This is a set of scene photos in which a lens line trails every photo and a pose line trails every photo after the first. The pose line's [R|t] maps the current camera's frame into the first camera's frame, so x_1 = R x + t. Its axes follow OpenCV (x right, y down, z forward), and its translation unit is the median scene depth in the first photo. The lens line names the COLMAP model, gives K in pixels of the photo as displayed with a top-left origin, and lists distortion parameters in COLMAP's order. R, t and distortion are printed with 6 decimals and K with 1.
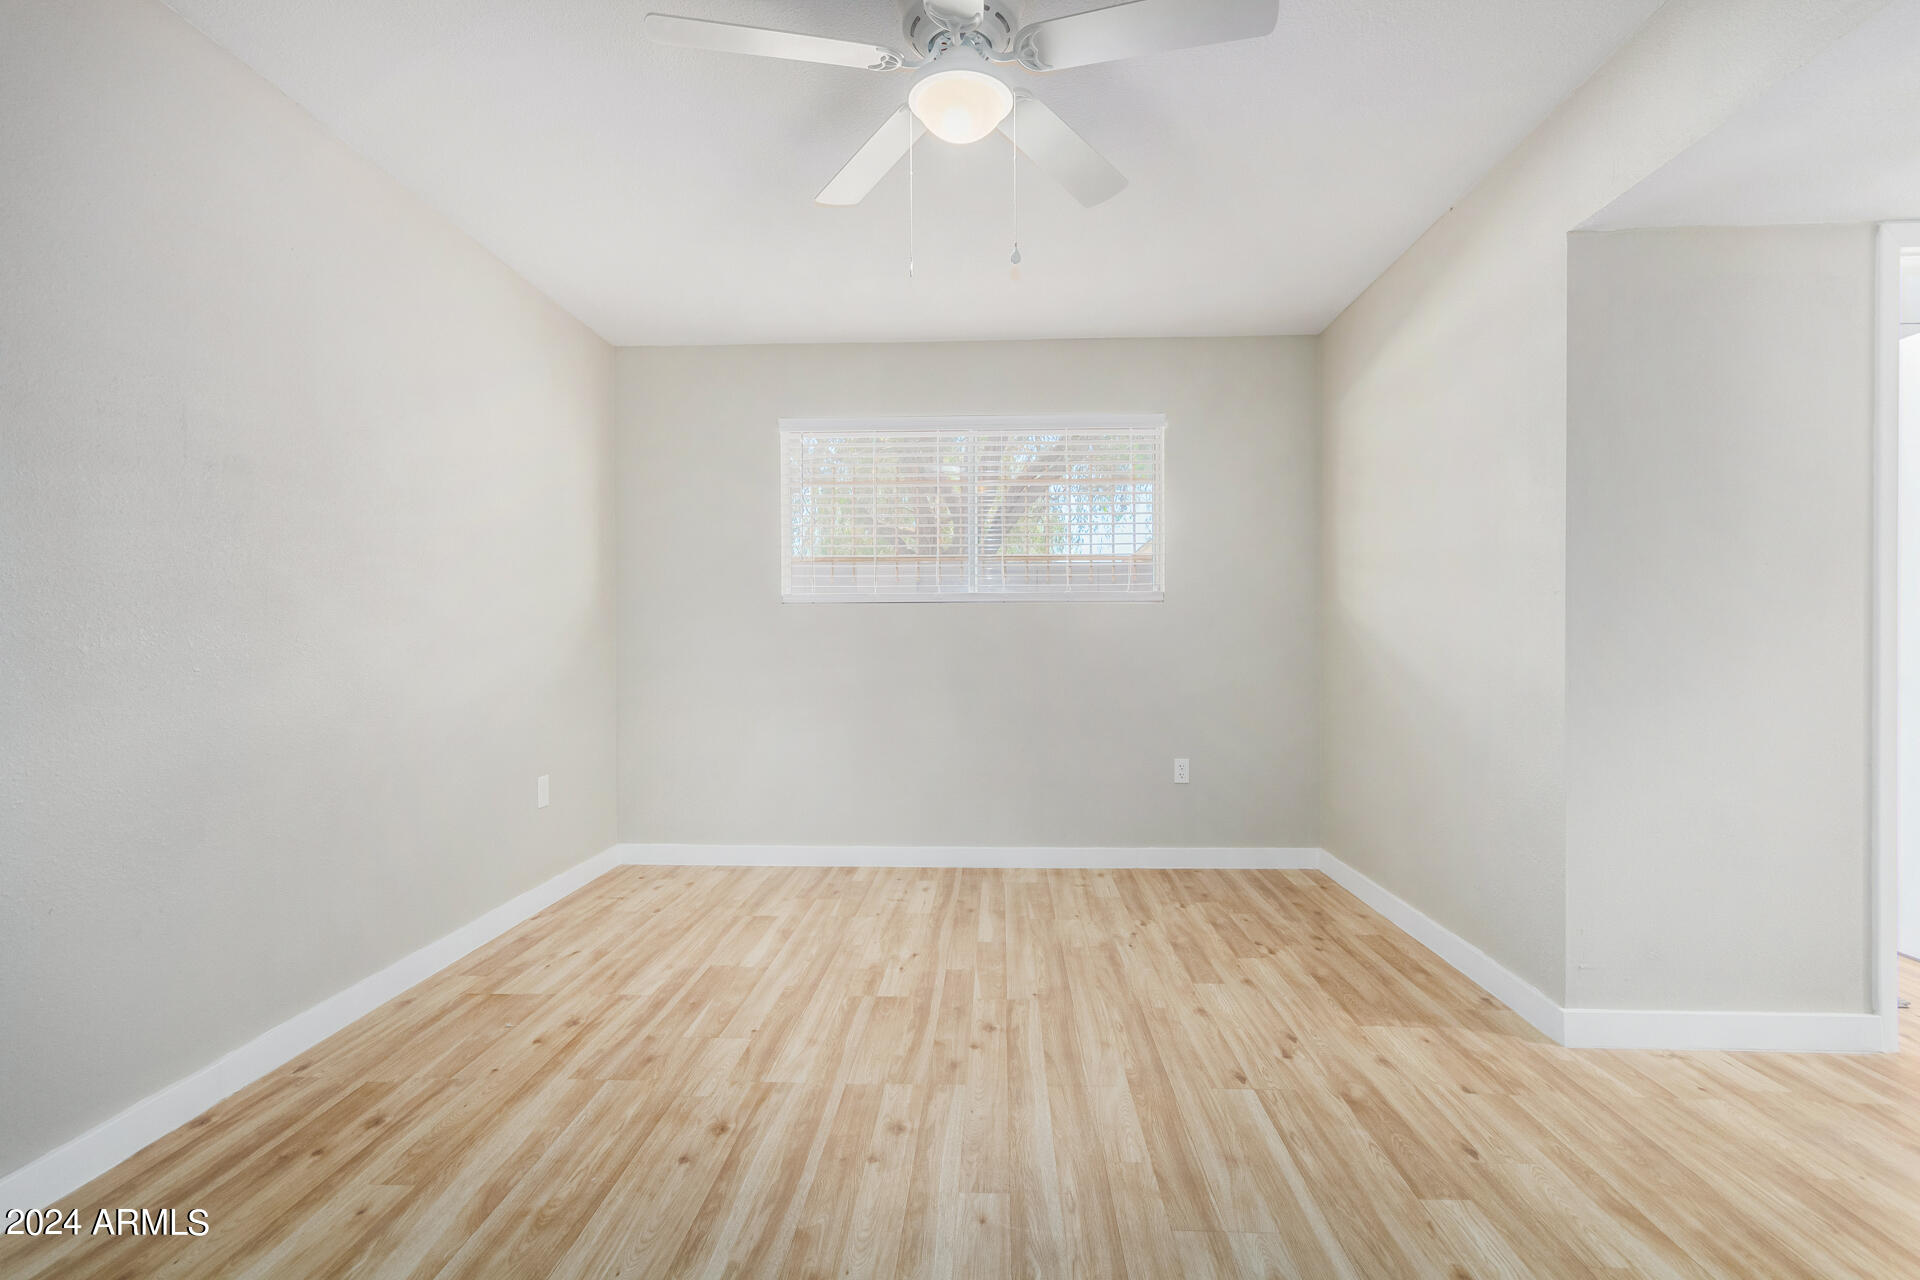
lens RADIAL K [[883.0, 0, 958.8], [0, 883.0, 666.7], [0, 0, 1]] dist [-0.002189, 0.000559]
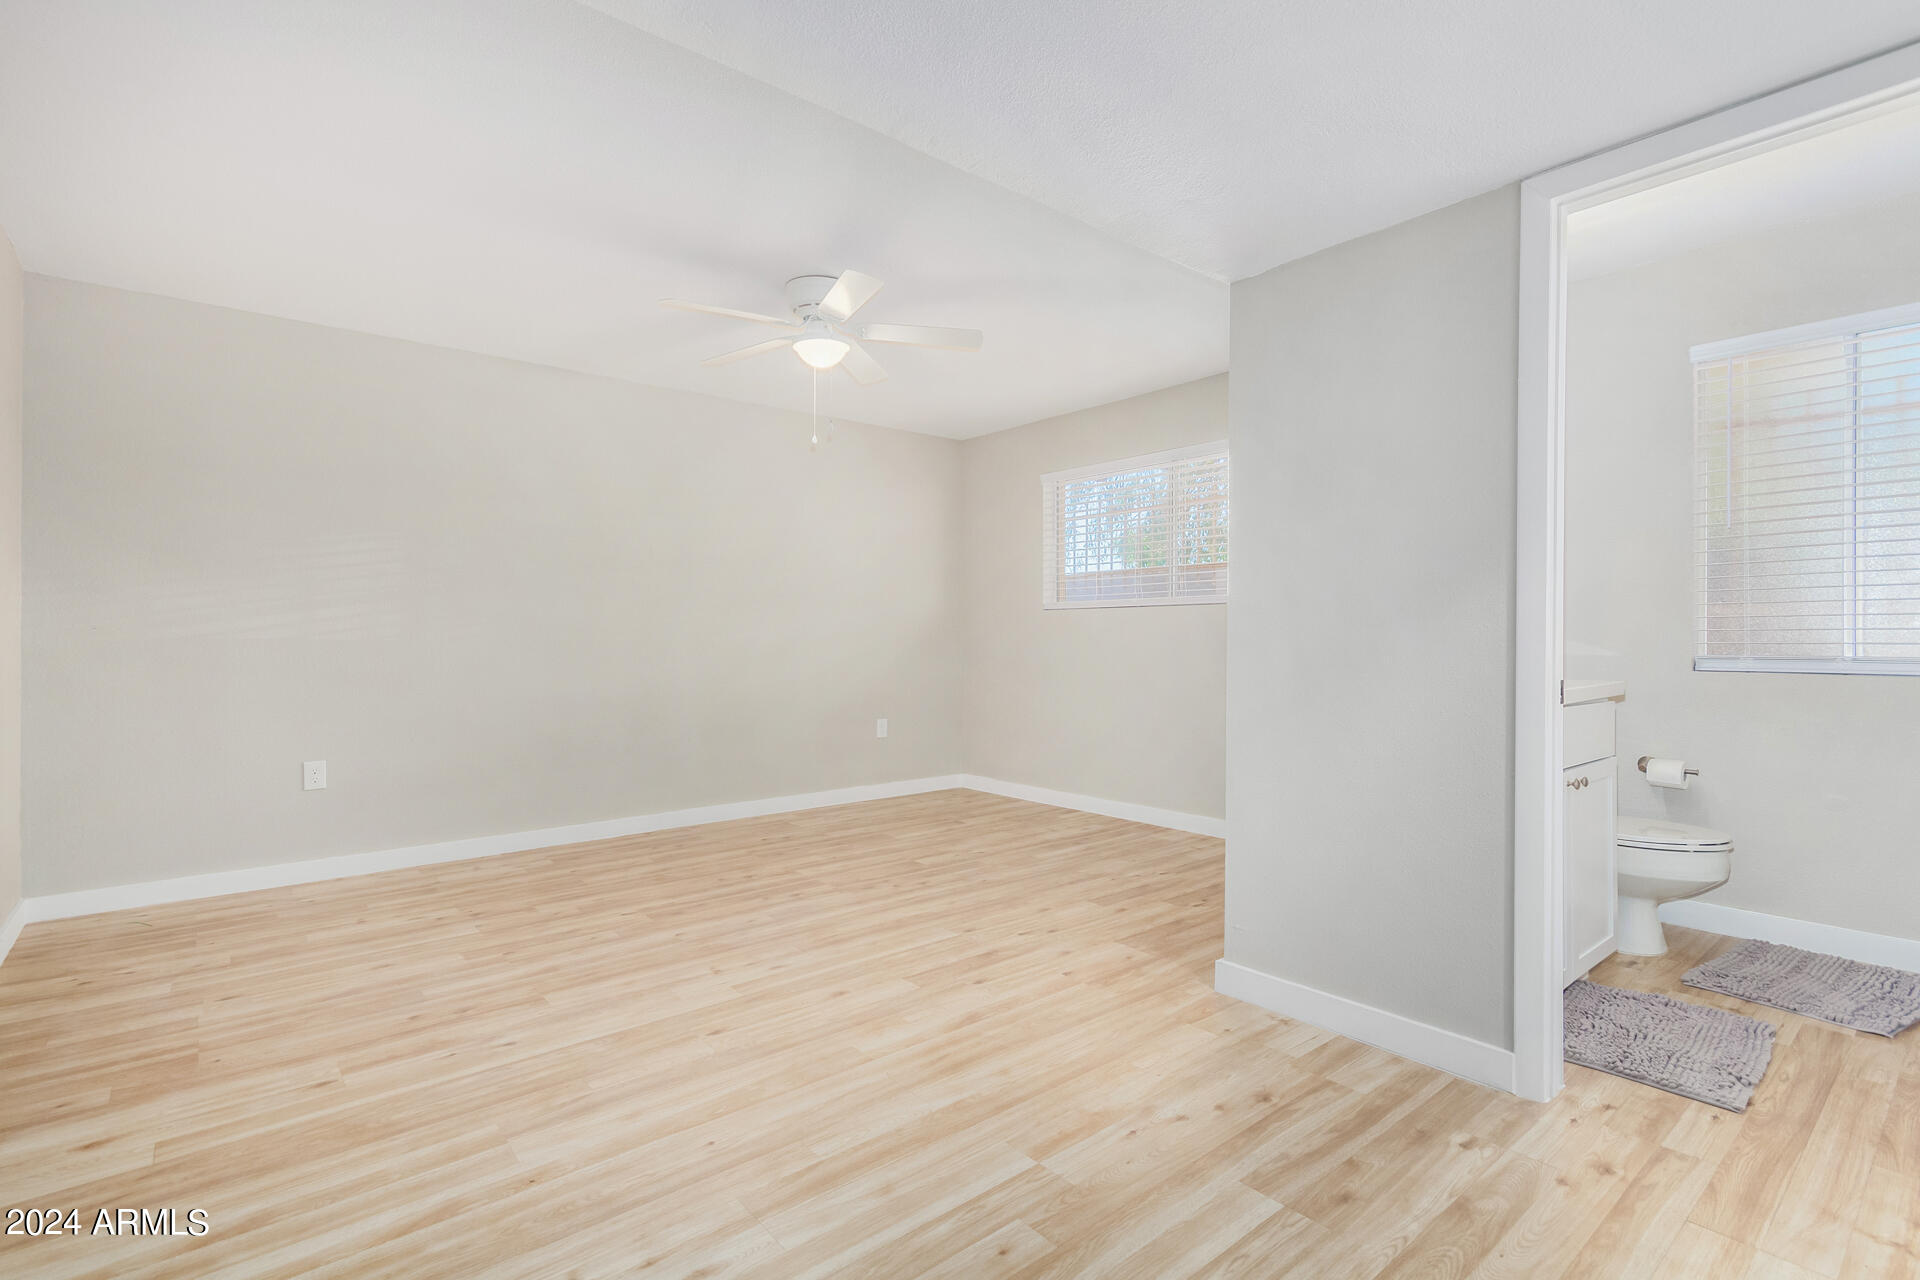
lens RADIAL K [[894.6, 0, 960.2], [0, 894.6, 644.8], [0, 0, 1]] dist [0.003091, 0.000425]
pose [[0.676113, 0.004809, -0.736783, 1.275395], [-0.020463, 0.999716, -0.012253, 0.000752], [0.736514, 0.023361, 0.676019, -0.043997]]
